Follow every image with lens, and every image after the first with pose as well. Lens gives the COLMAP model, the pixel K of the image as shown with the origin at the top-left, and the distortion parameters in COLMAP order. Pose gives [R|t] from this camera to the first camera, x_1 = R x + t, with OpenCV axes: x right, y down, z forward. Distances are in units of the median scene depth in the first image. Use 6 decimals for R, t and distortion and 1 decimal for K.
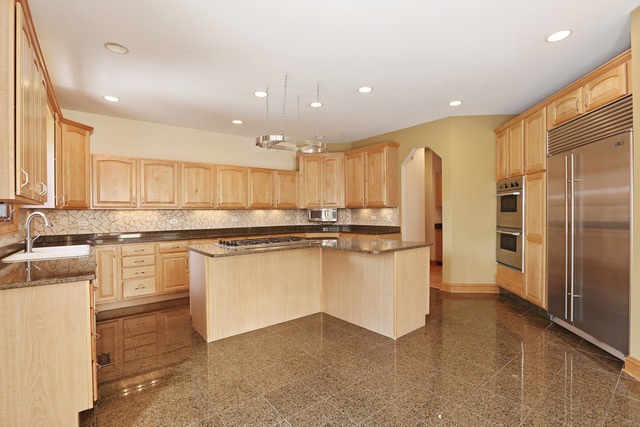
lens RADIAL K [[294.2, 0, 325.7], [0, 294.2, 213.7], [0, 0, 1]] dist [-0.014383, 0.000740]
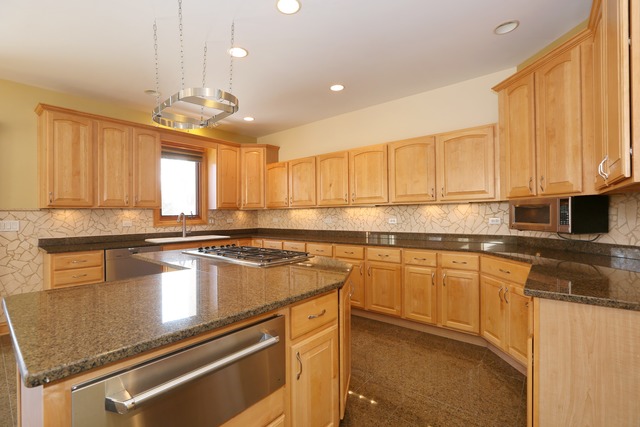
lens RADIAL K [[294.2, 0, 321.7], [0, 294.2, 214.5], [0, 0, 1]] dist [-0.014383, 0.000740]
pose [[0.241570, 0.006380, -0.970362, 0.360110], [0.003303, 0.999967, 0.007397, -0.000107], [0.970378, -0.004992, 0.241541, 0.721985]]
